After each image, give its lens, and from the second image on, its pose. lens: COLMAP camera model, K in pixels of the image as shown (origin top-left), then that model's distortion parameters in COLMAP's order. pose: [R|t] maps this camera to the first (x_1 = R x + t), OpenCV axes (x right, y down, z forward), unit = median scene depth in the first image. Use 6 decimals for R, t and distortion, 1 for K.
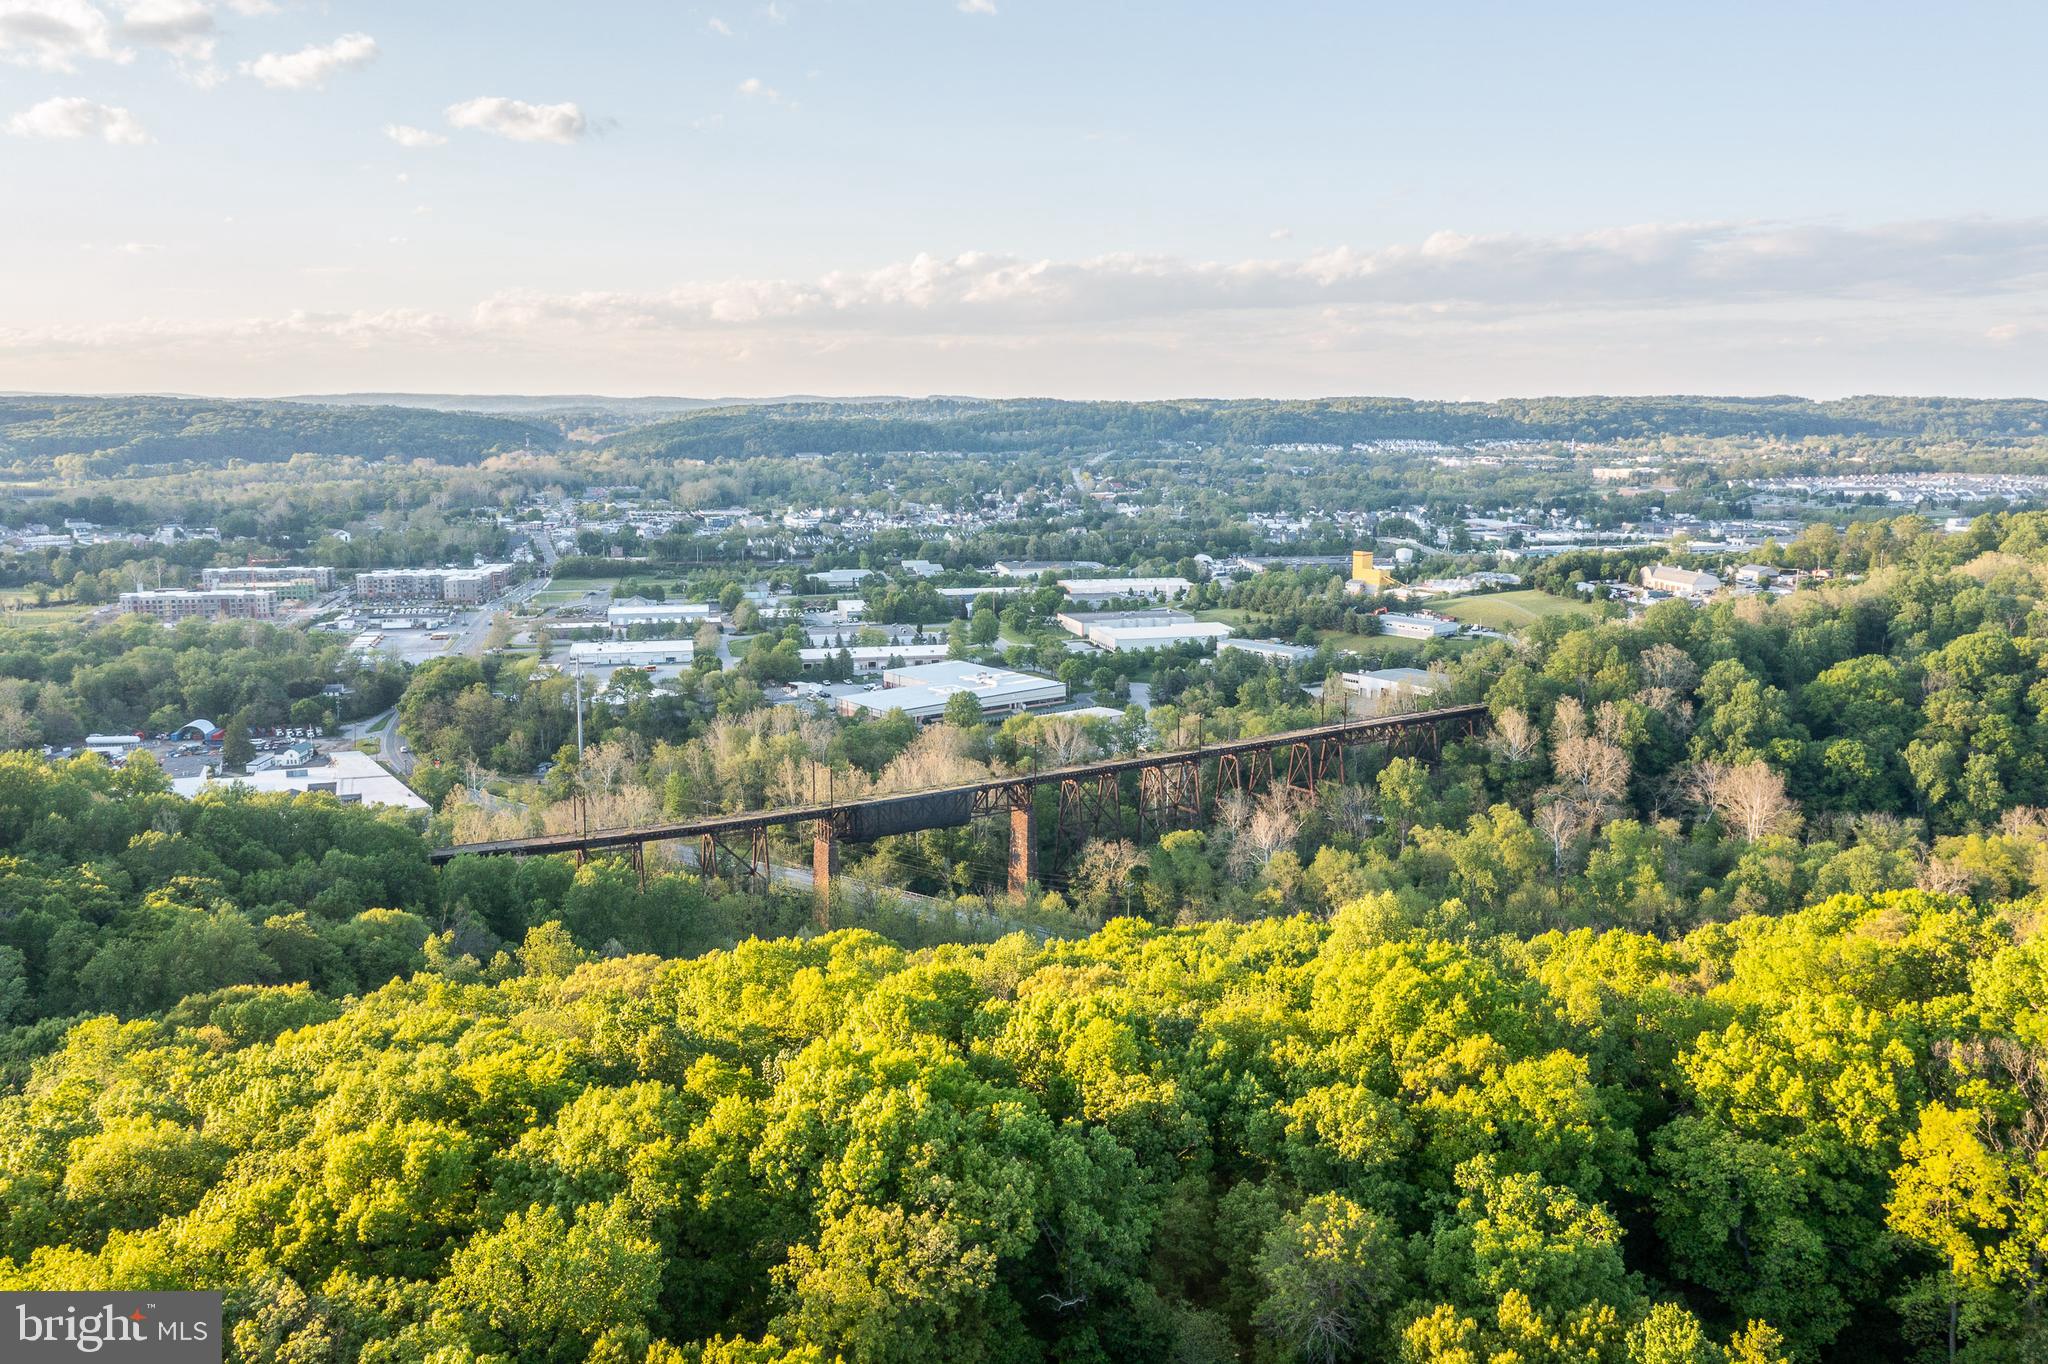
lens RADIAL K [[1666.1, 0, 1025.8], [0, 1666.1, 686.9], [0, 0, 1]] dist [0.007374, 0.038600]
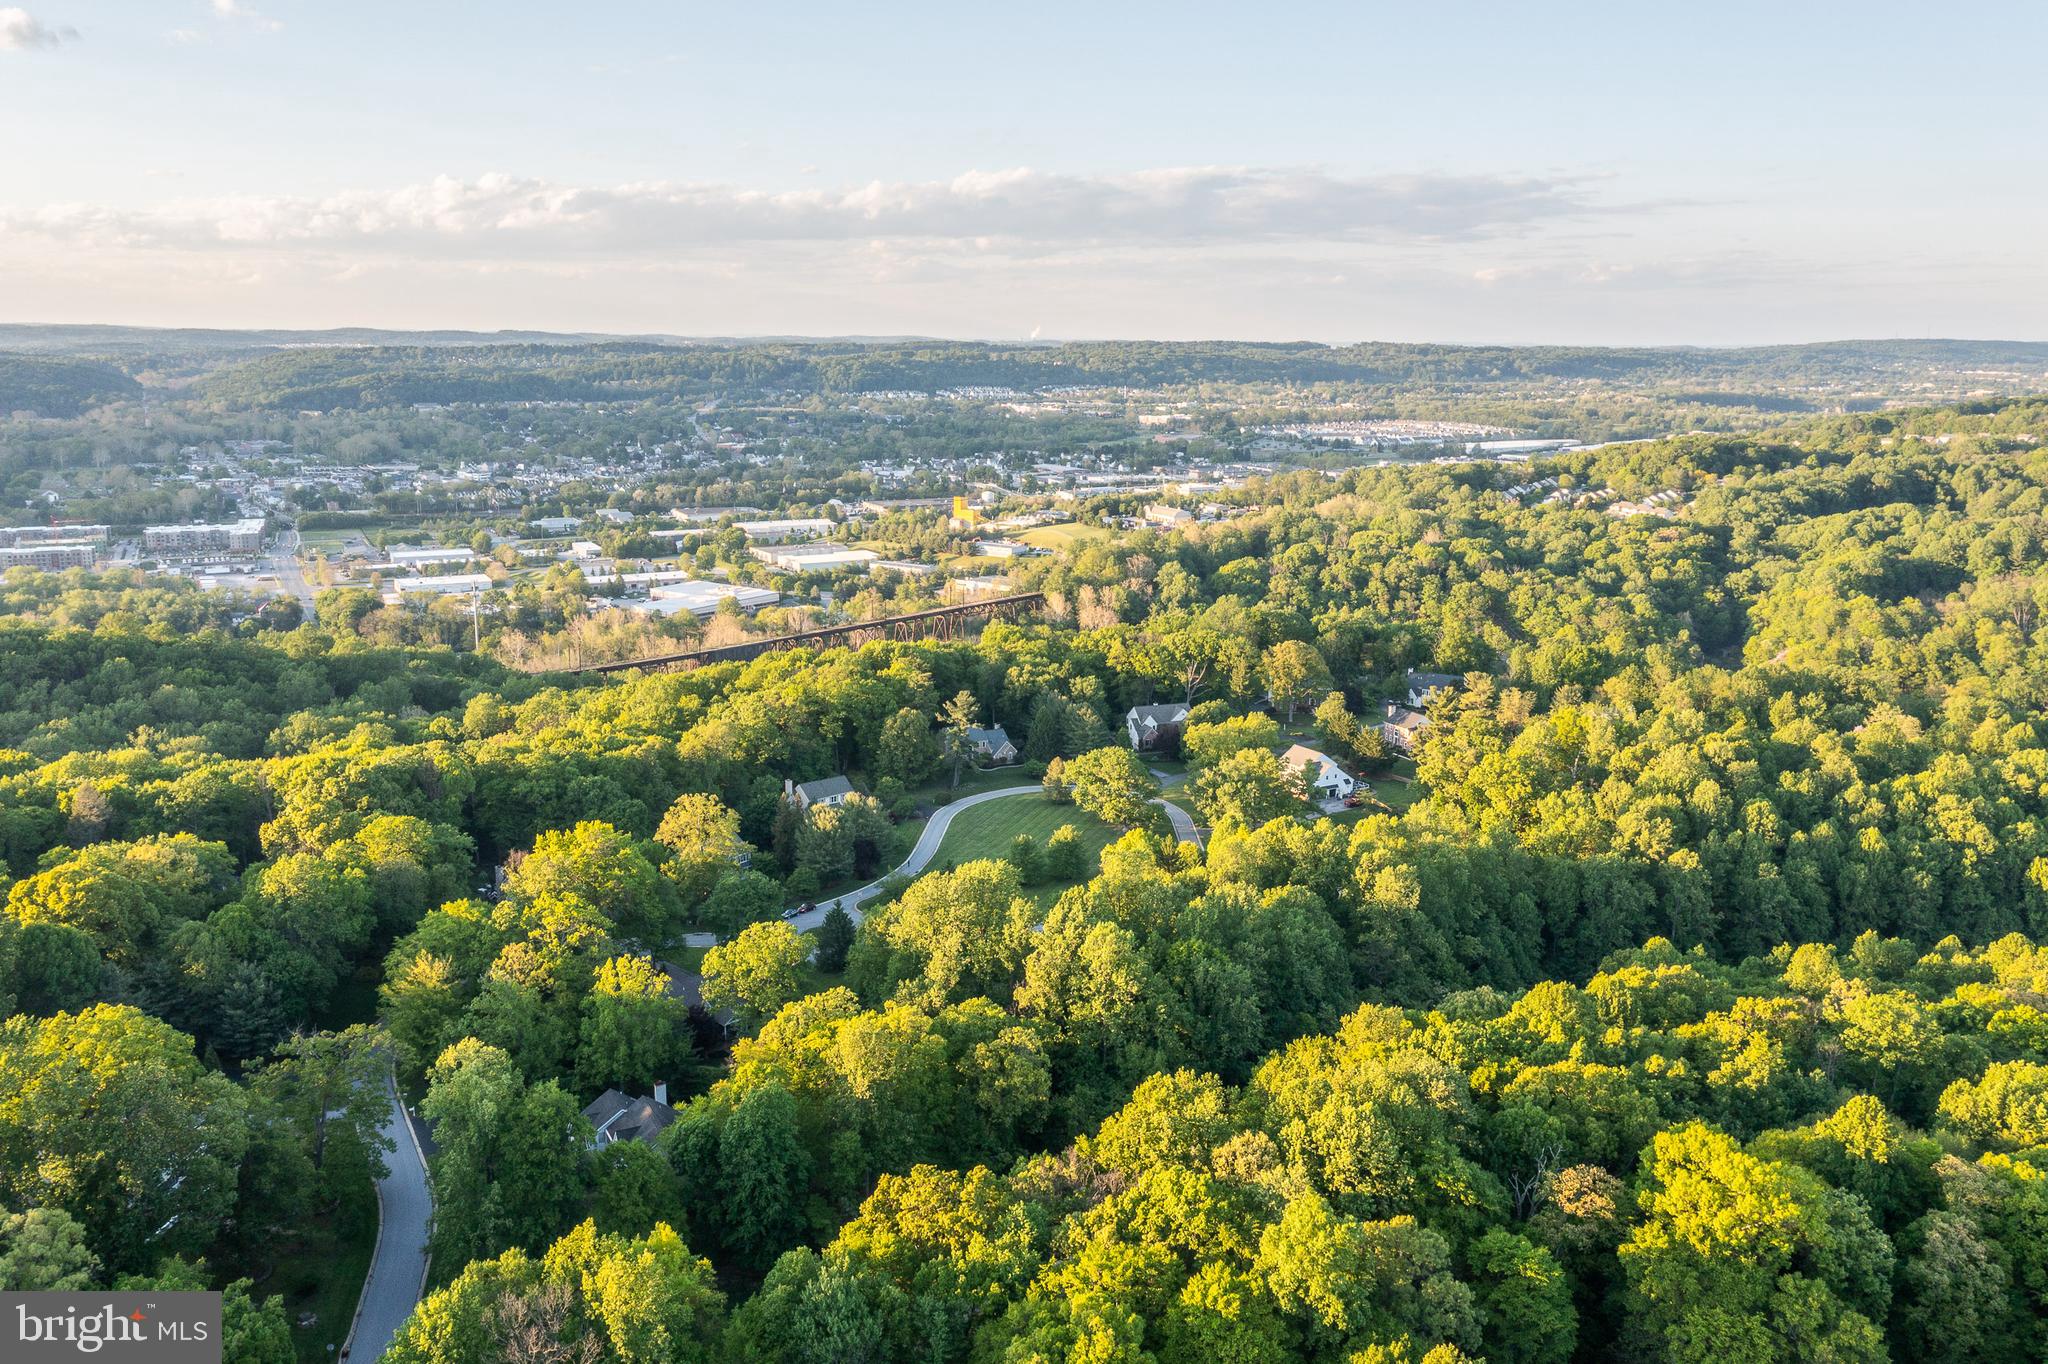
lens RADIAL K [[1666.1, 0, 1032.6], [0, 1666.1, 692.7], [0, 0, 1]] dist [0.007374, 0.038600]
pose [[0.968311, -0.047928, 0.245107, -0.080835], [0.037463, 0.998184, 0.047182, 0.016591], [-0.246923, -0.036504, 0.968347, -0.336800]]
